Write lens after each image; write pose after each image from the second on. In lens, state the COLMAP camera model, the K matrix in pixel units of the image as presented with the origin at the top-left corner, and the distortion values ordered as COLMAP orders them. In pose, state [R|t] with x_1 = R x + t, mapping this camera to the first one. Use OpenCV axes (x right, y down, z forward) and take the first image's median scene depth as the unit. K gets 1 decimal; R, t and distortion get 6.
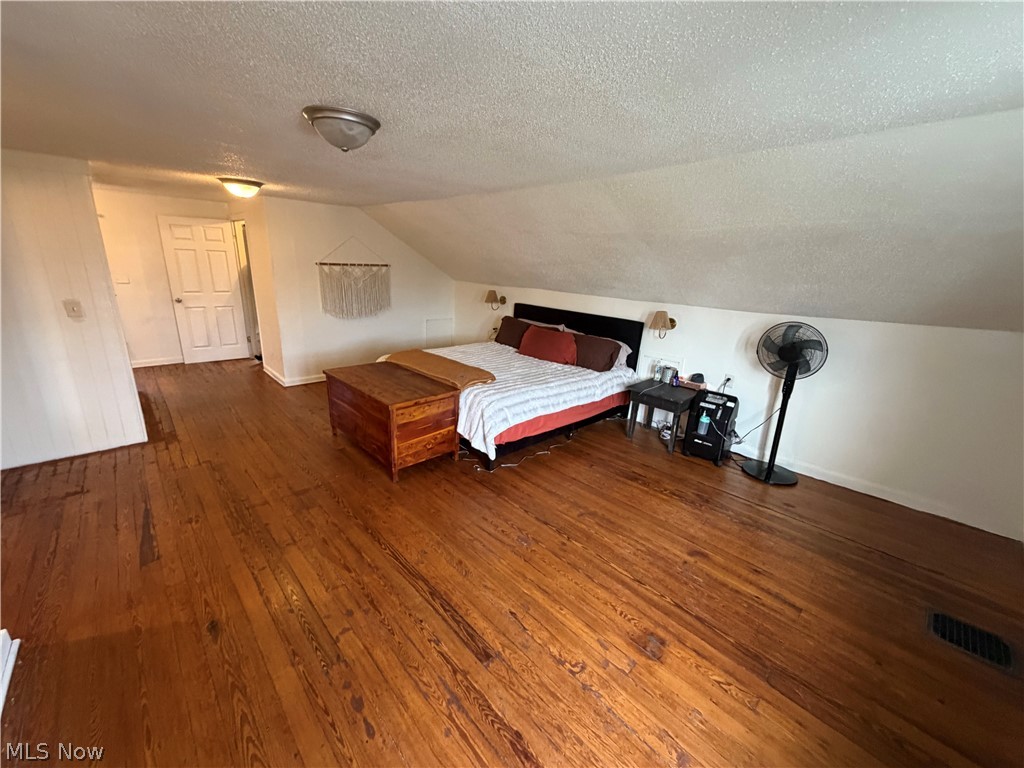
lens RADIAL K [[407.3, 0, 512.5], [0, 407.3, 385.1], [0, 0, 1]] dist [-0.000322, -0.000347]
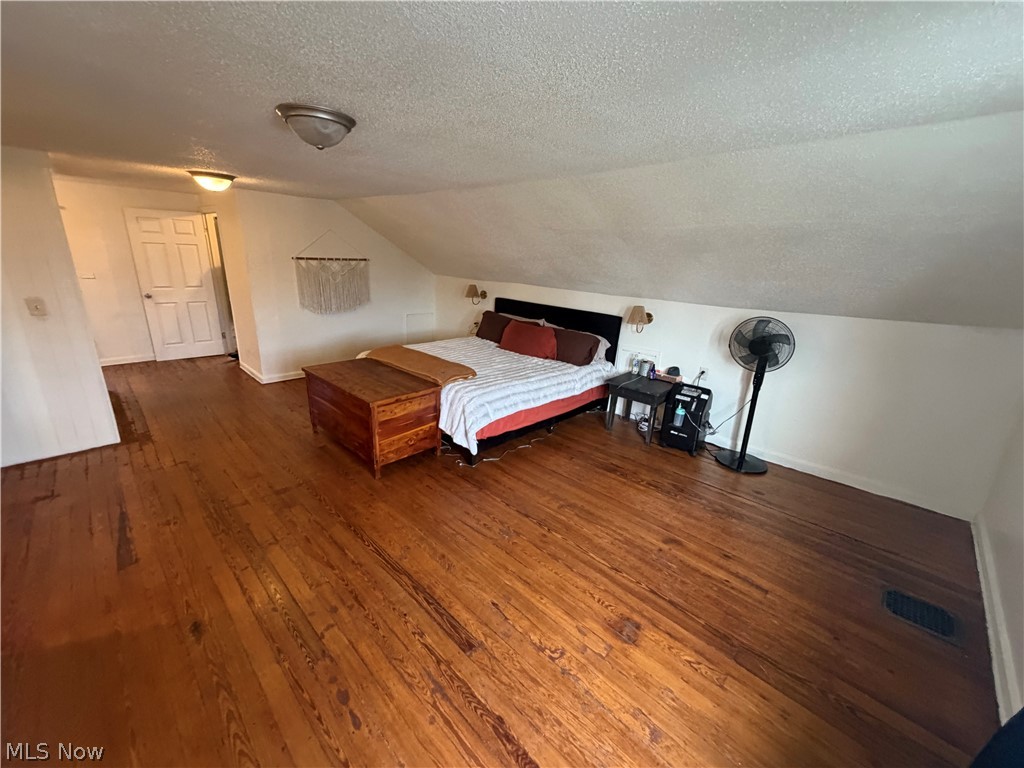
lens RADIAL K [[407.3, 0, 512.5], [0, 407.3, 384.1], [0, 0, 1]] dist [-0.000322, -0.000347]
pose [[0.999059, -0.012239, 0.041606, 0.007143], [0.011535, 0.999787, 0.017141, -0.010400], [-0.041807, -0.016645, 0.998987, -0.017355]]
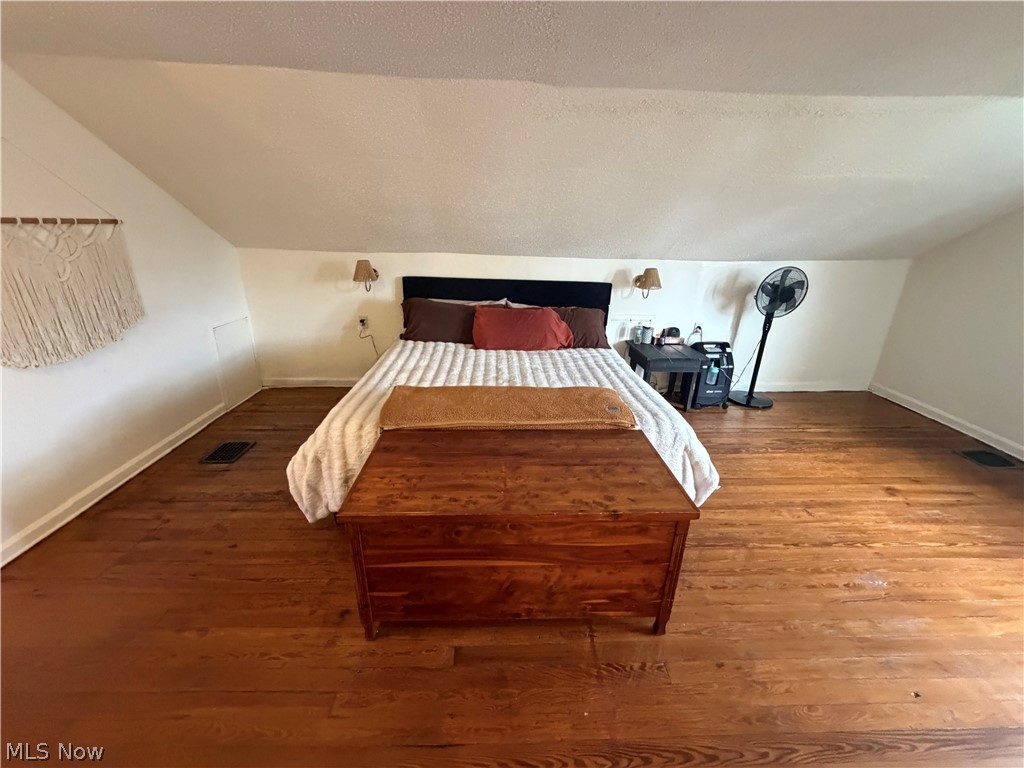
lens RADIAL K [[407.3, 0, 508.1], [0, 407.3, 383.4], [0, 0, 1]] dist [-0.000322, -0.000347]
pose [[0.668852, -0.288234, 0.685243, -0.844900], [0.216390, 0.957347, 0.191475, -0.275113], [-0.711205, 0.020212, 0.702694, 0.909483]]
